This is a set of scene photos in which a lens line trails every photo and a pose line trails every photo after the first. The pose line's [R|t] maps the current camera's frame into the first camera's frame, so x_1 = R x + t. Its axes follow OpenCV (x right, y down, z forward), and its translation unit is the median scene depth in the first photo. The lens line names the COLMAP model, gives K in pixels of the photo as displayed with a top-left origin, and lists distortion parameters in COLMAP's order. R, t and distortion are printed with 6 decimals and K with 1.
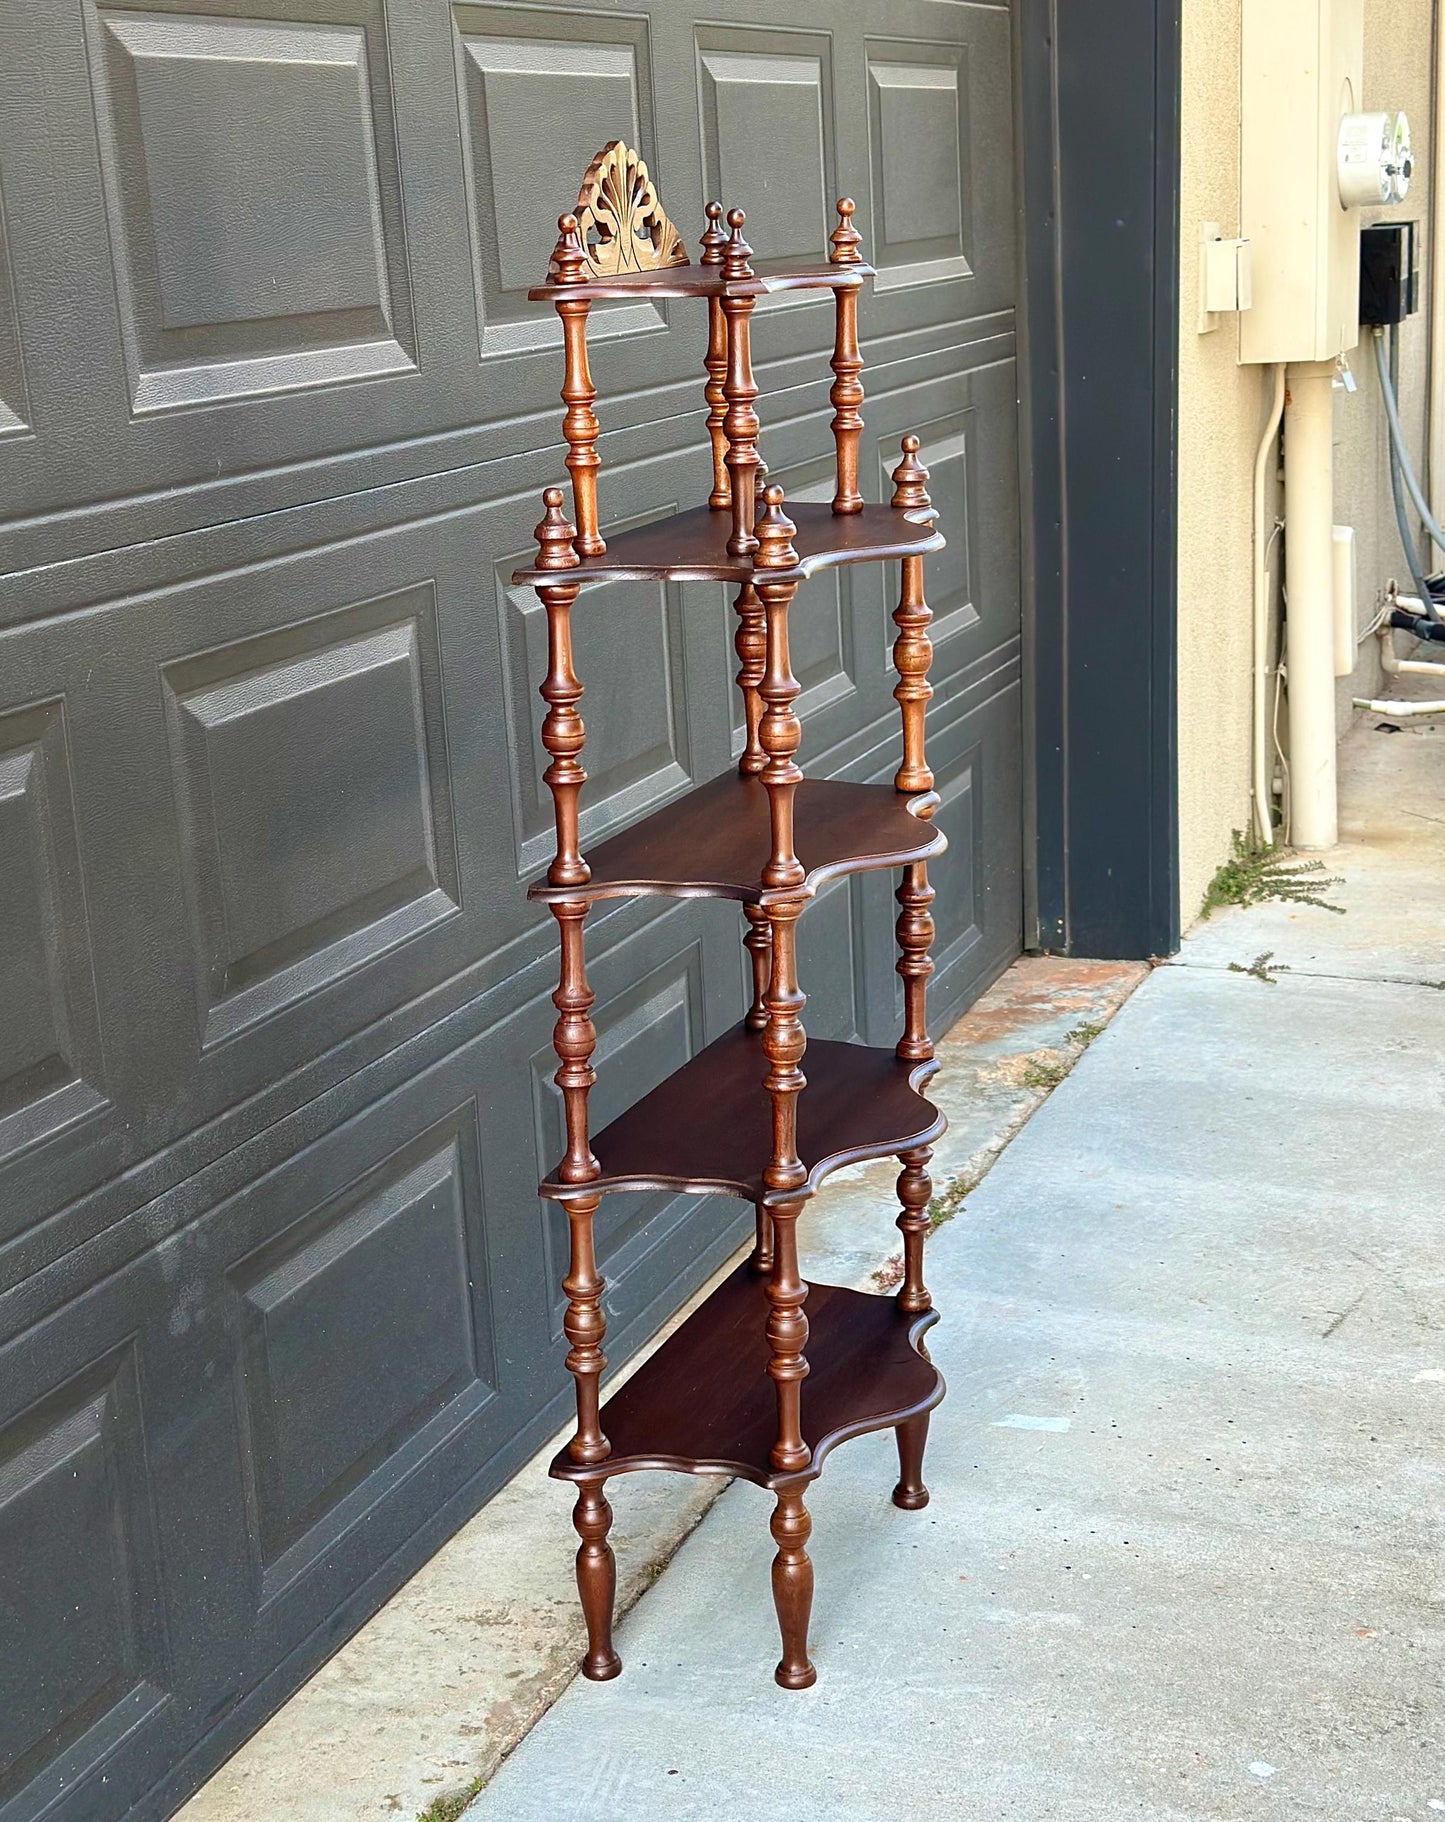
lens RADIAL K [[2796.8, 0, 689.1], [0, 2796.8, 981.9], [0, 0, 1]] dist [0.147494, 0.000000]
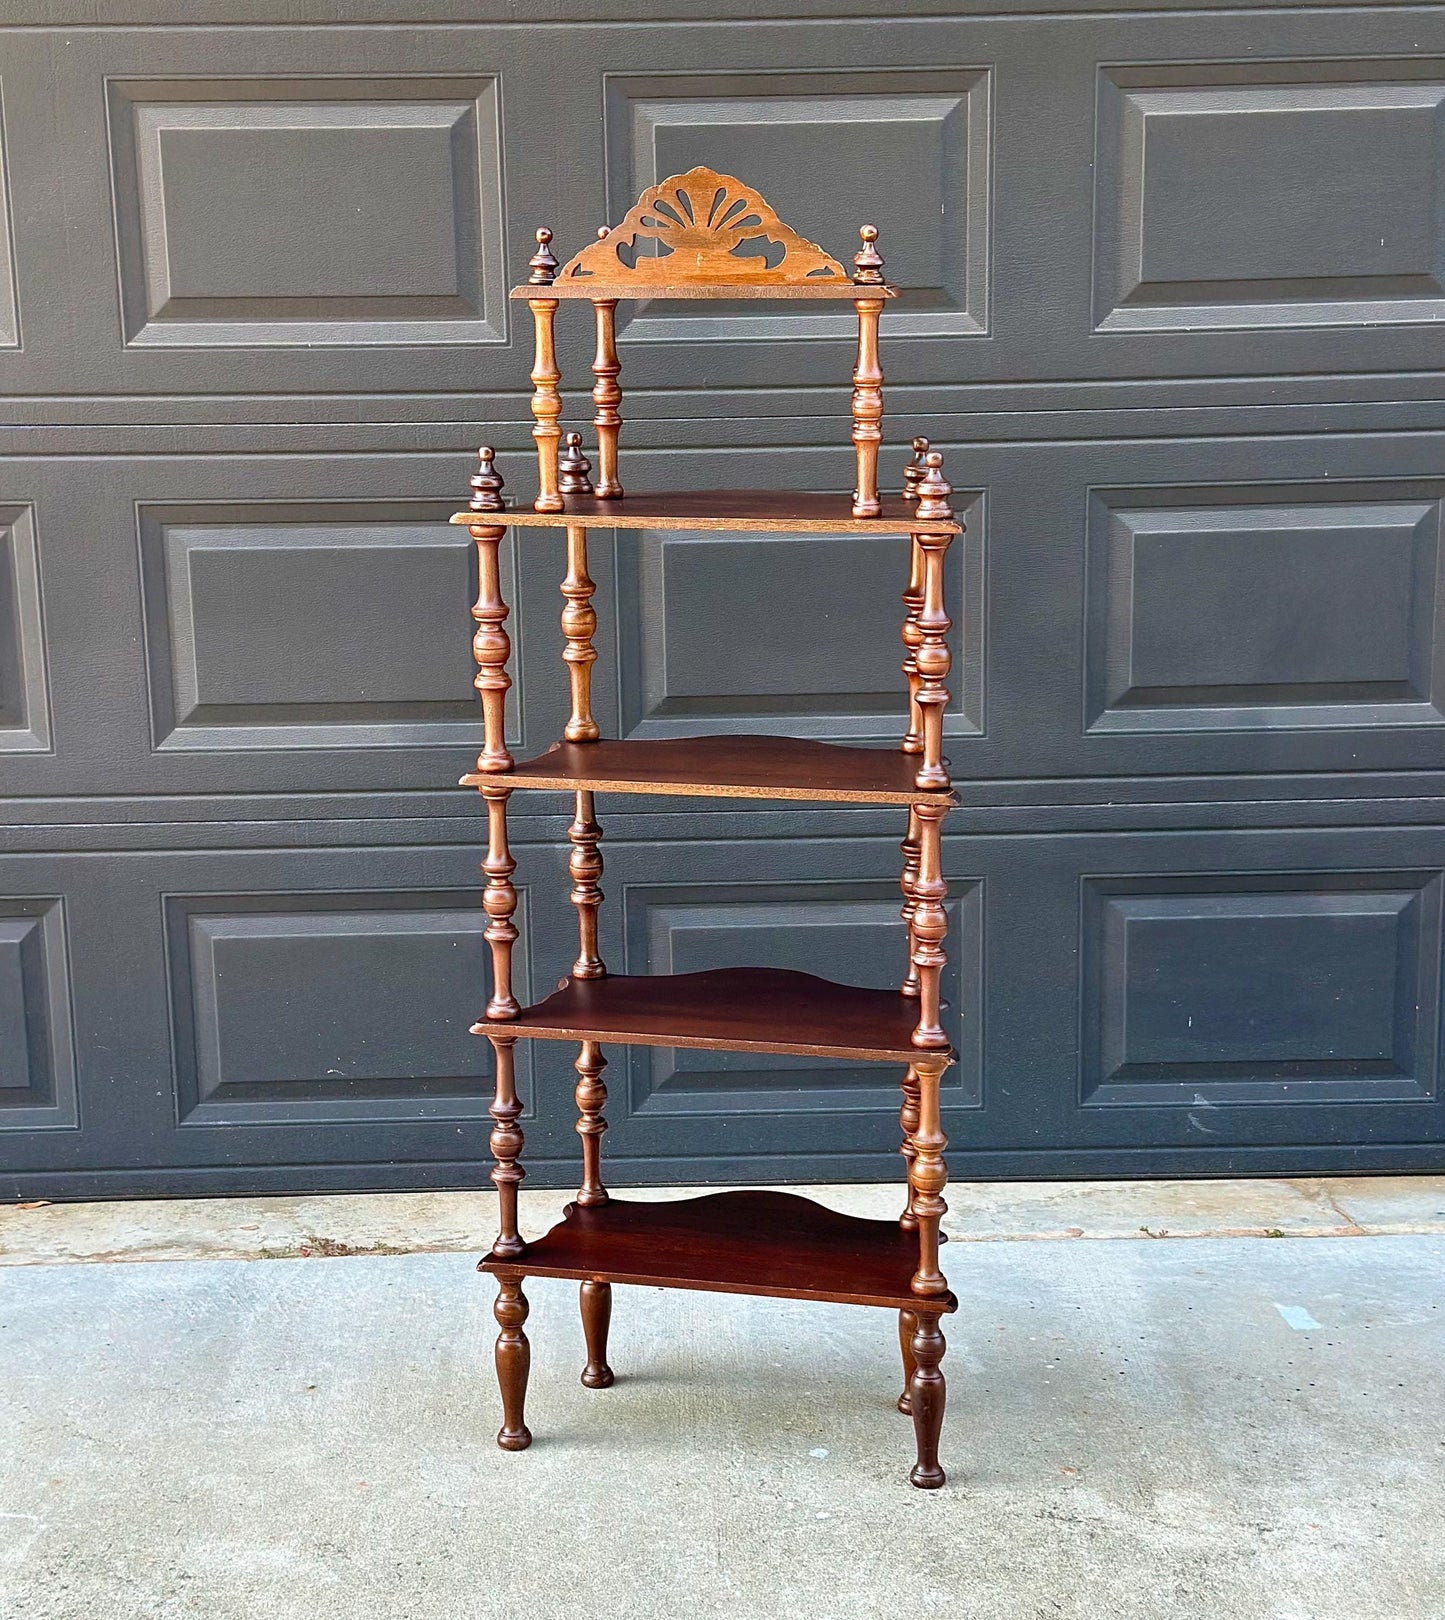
lens RADIAL K [[2712.5, 0, 679.6], [0, 2712.5, 871.9], [0, 0, 1]] dist [0.149582, 0.000000]
pose [[0.382932, 0.241922, -0.891536, 1.159111], [-0.252356, 0.955786, 0.150964, -0.137205], [0.888639, 0.167176, 0.427051, 0.358447]]
